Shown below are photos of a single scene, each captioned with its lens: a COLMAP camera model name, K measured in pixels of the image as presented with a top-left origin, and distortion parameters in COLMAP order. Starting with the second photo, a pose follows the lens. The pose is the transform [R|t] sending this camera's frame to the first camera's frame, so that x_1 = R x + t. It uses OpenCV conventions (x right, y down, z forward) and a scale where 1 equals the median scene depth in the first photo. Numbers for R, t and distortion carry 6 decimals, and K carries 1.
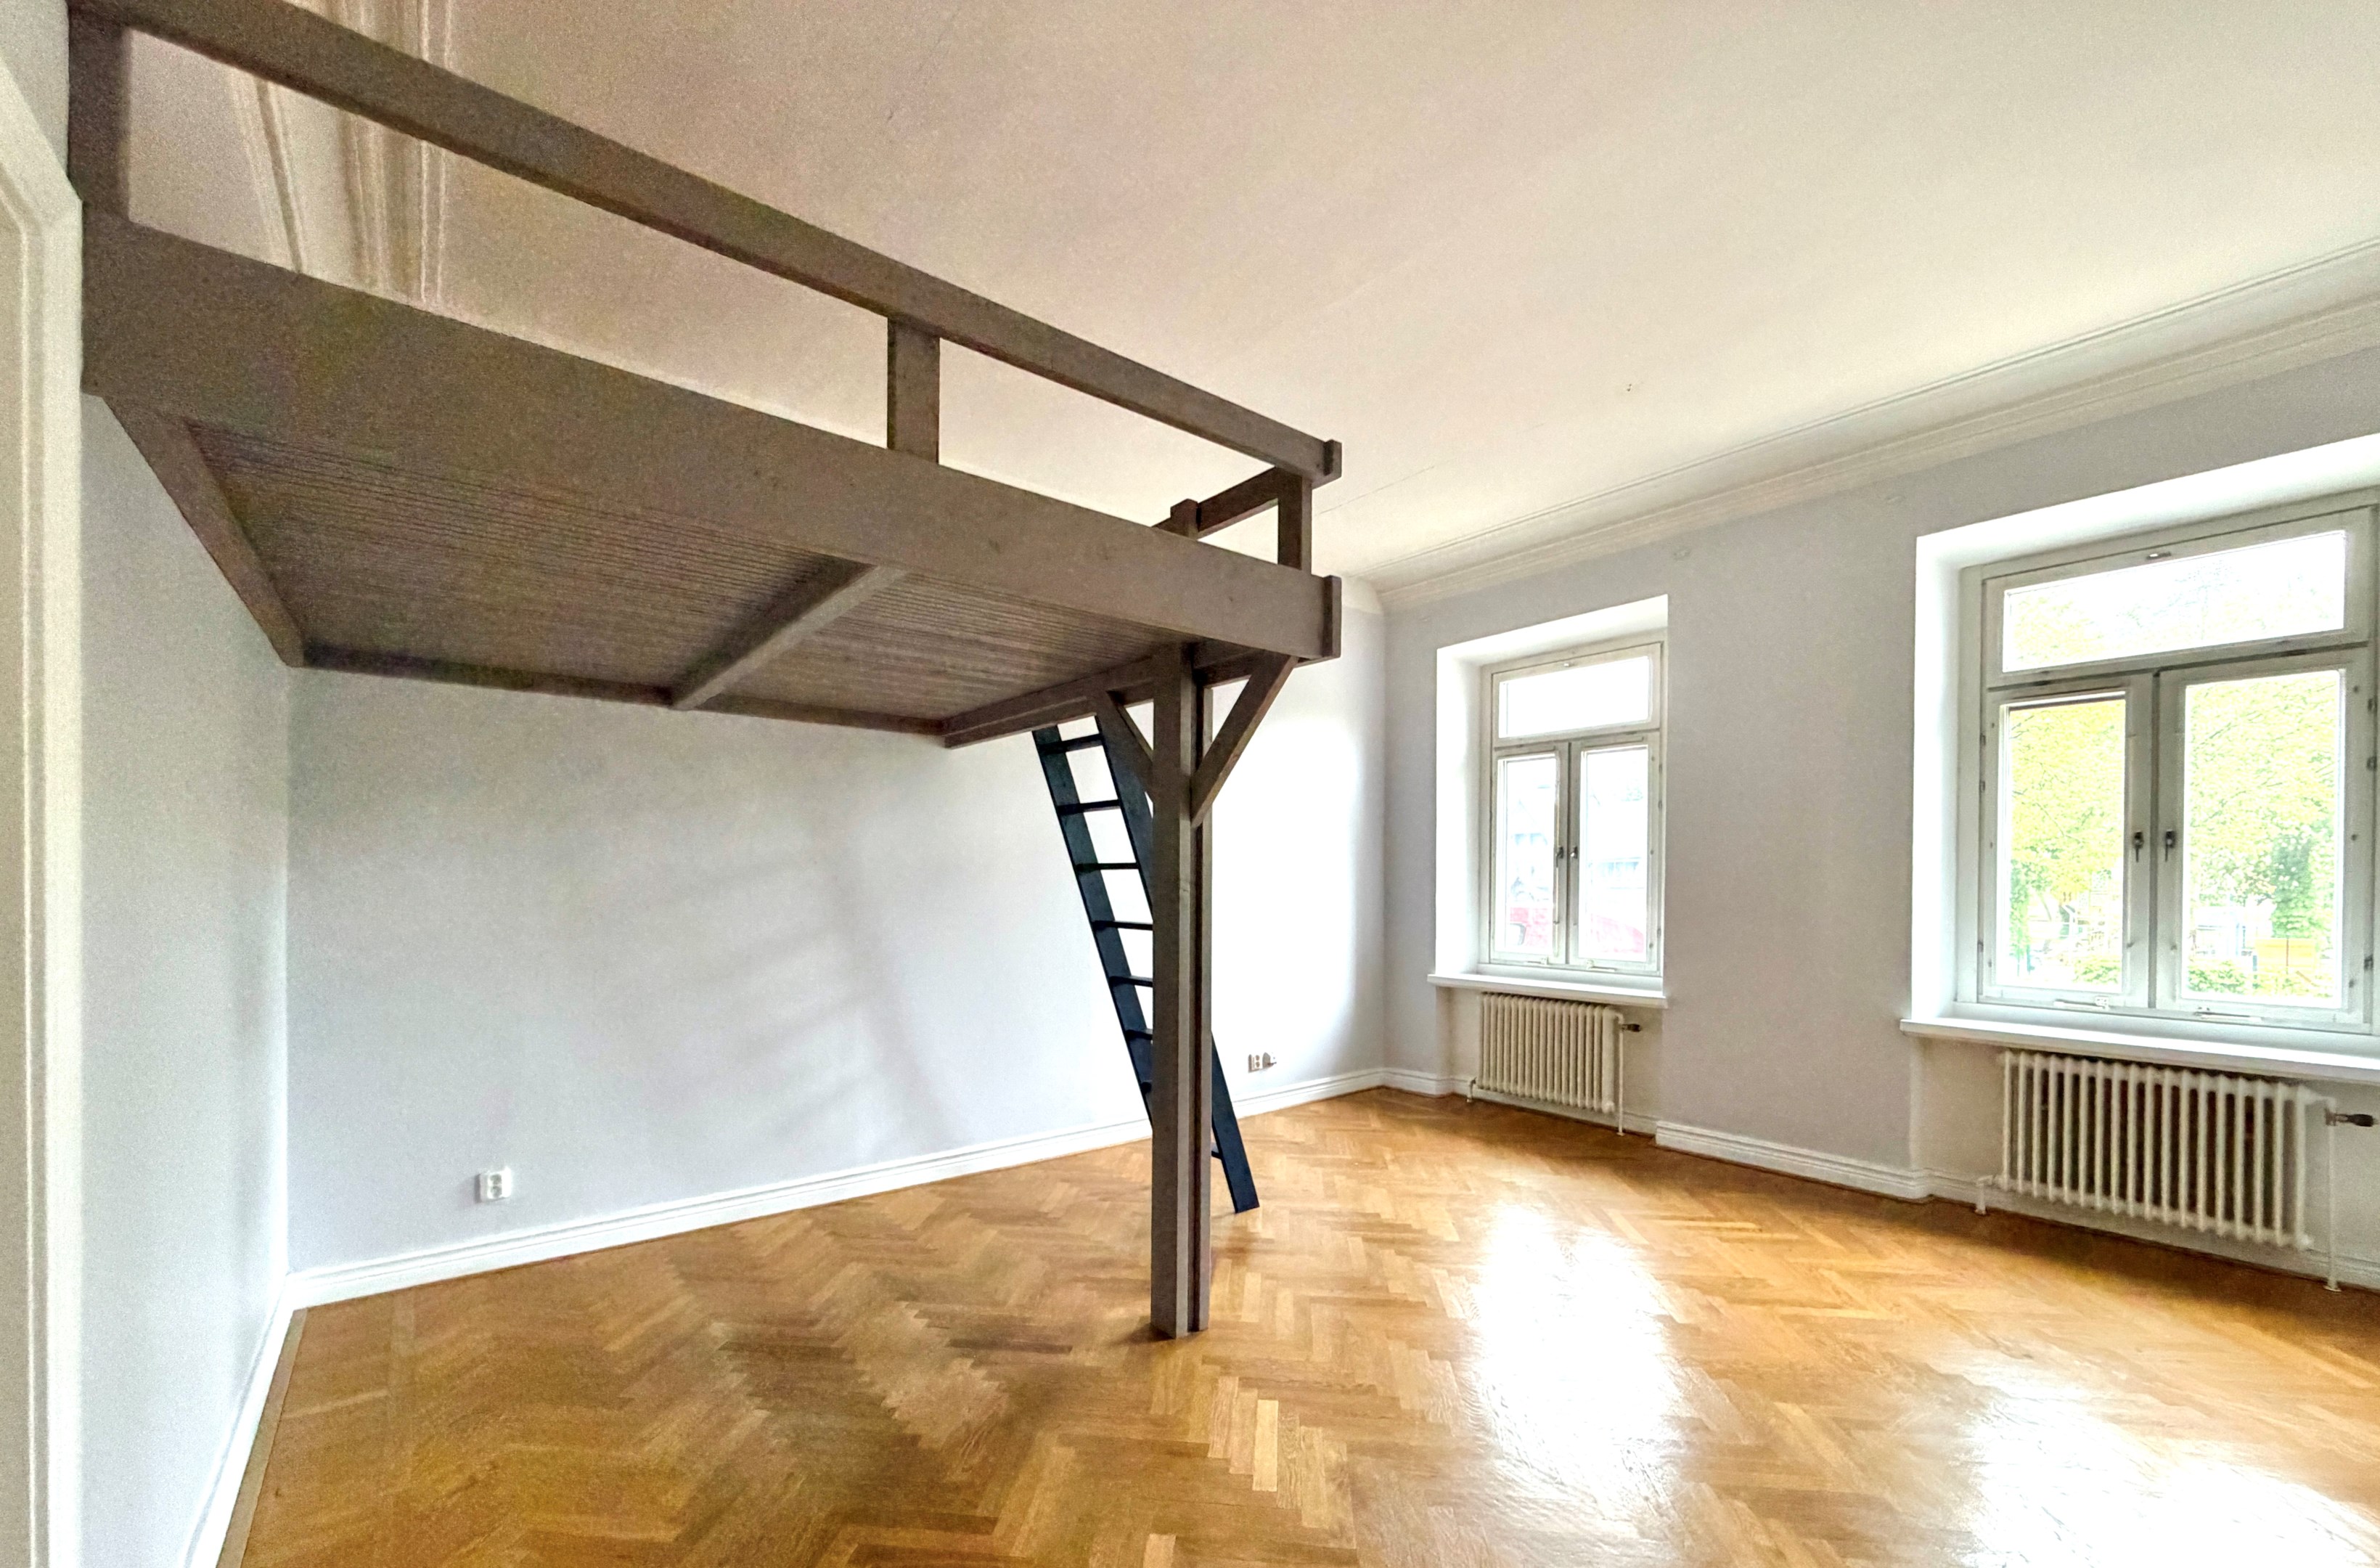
lens RADIAL K [[960.8, 0, 1151.8], [0, 960.8, 895.5], [0, 0, 1]] dist [-0.000178, 0.000274]
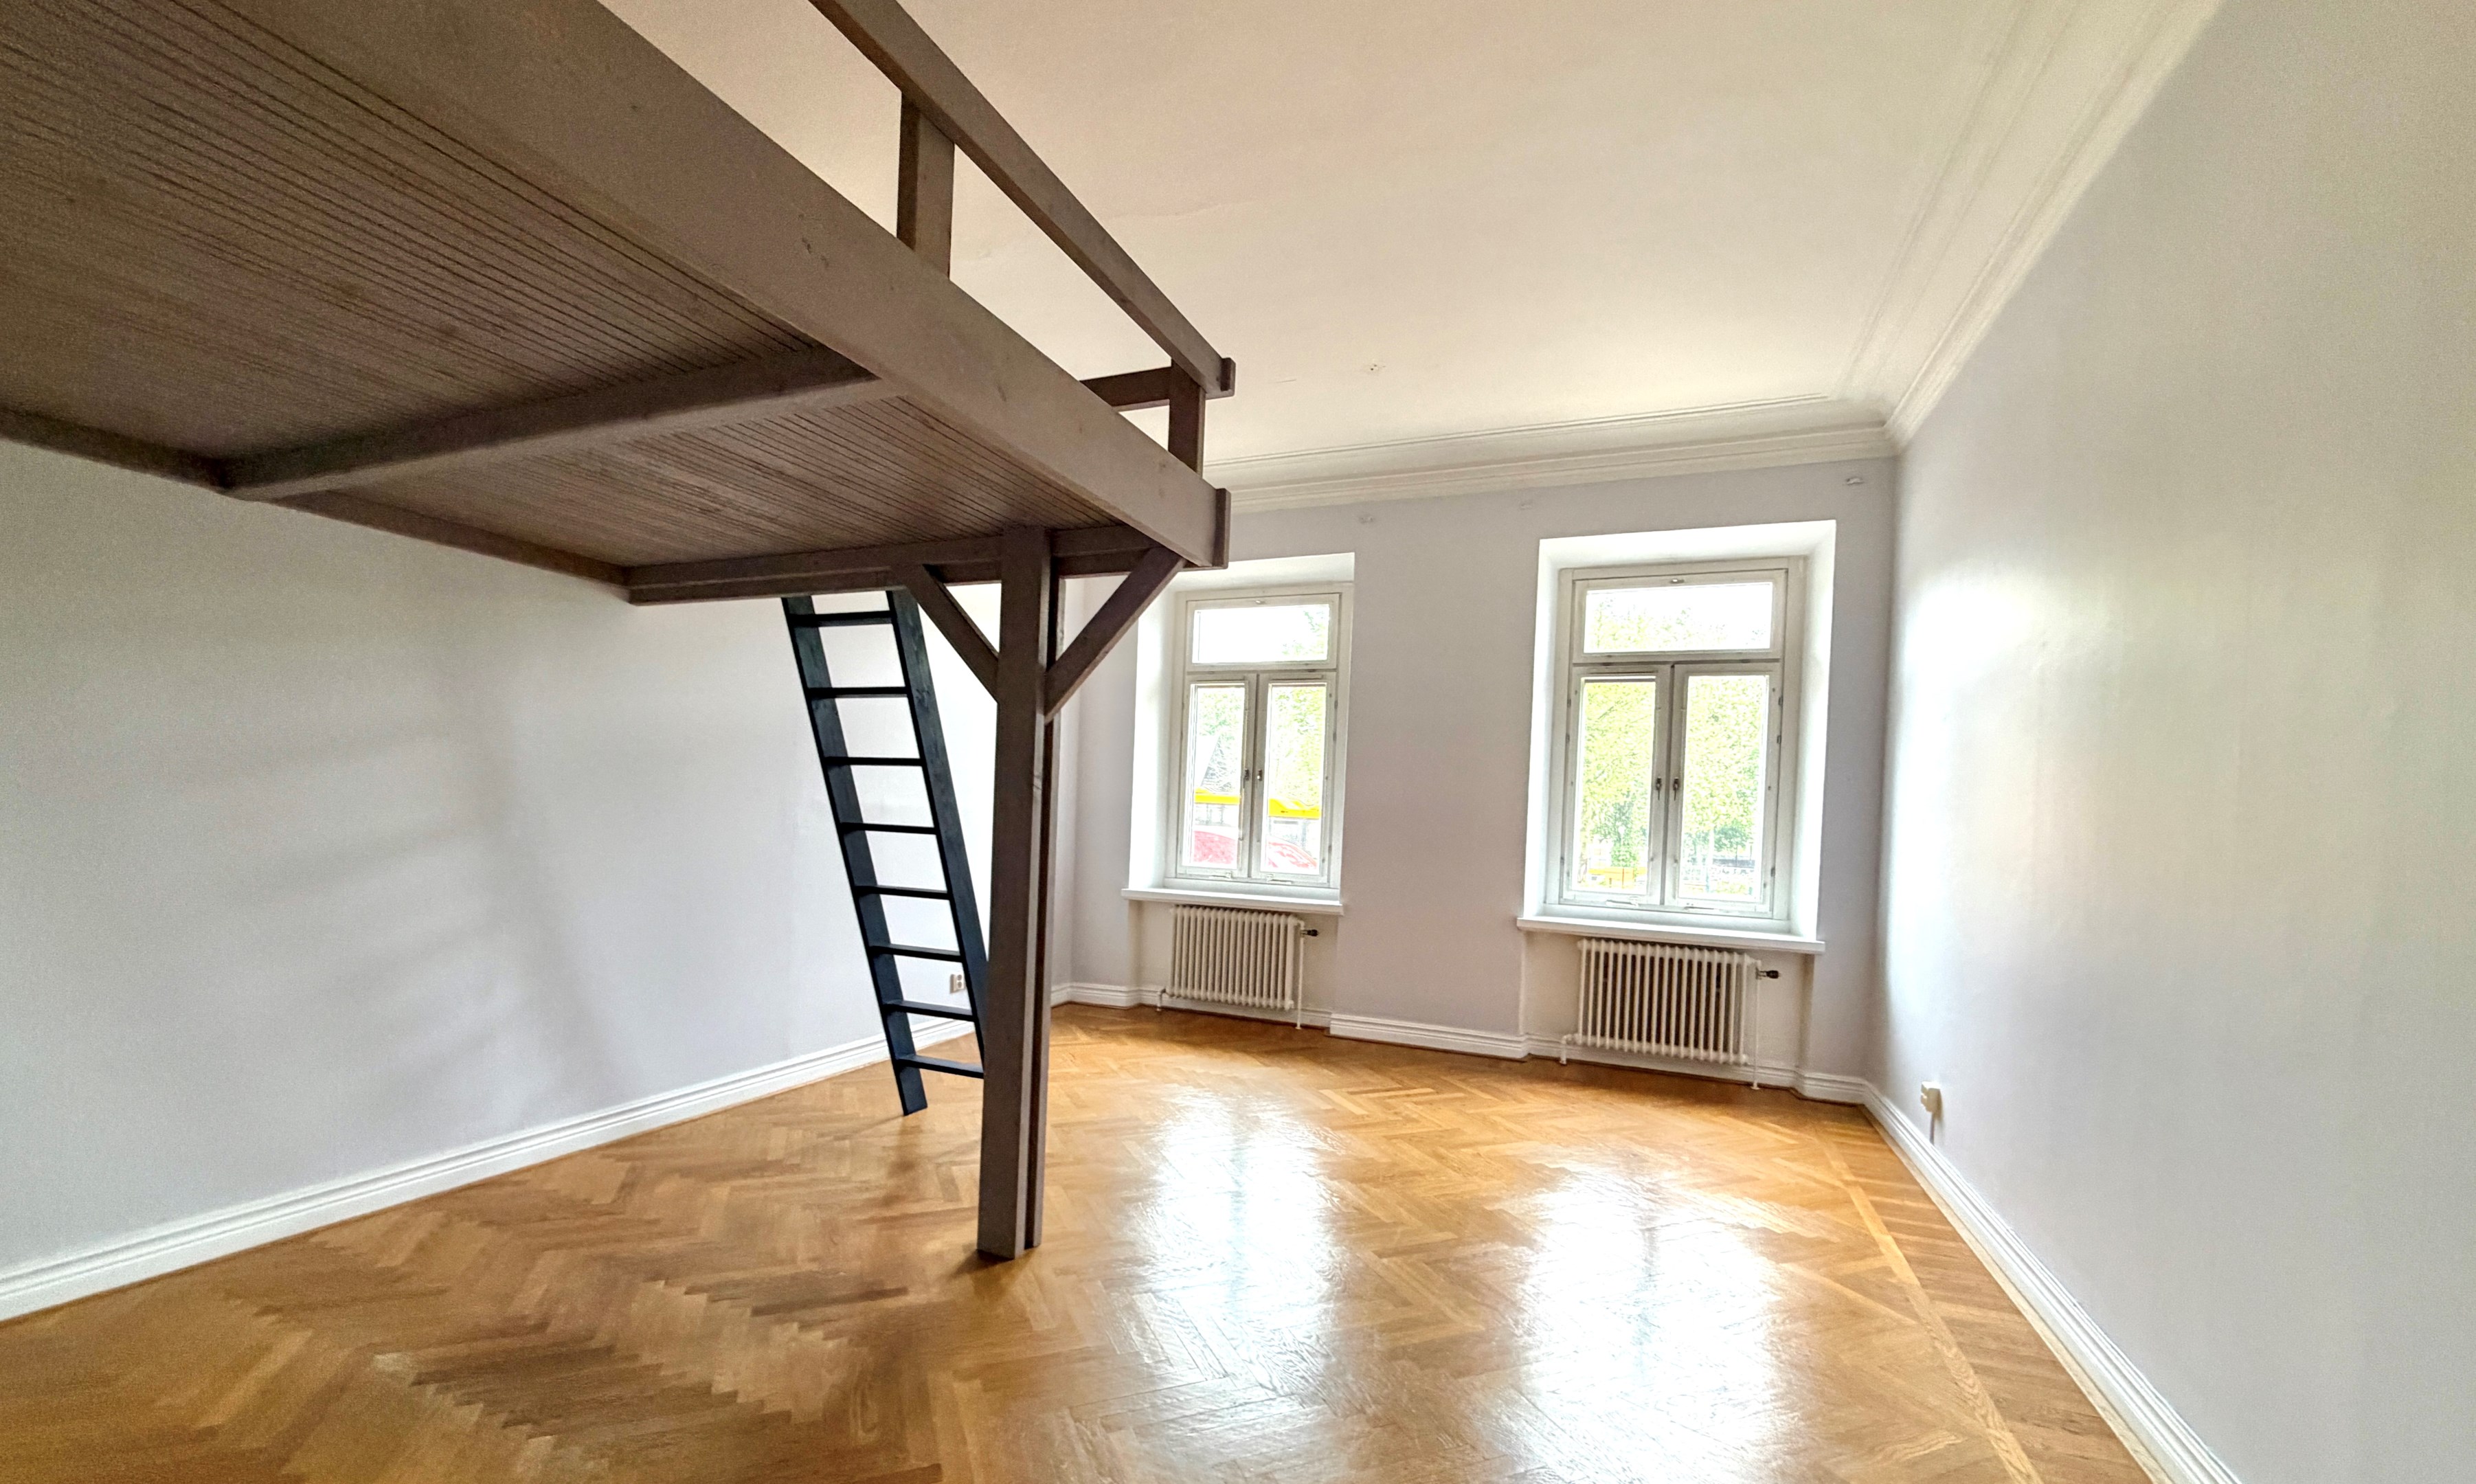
lens RADIAL K [[1011.9, 0, 1211.8], [0, 1011.9, 833.7], [0, 0, 1]] dist [0.000026, 0.000113]
pose [[0.875152, 0.022696, 0.483315, -0.228148], [-0.029834, 0.999530, 0.007084, 0.021205], [-0.482927, -0.020619, 0.875418, 0.028335]]
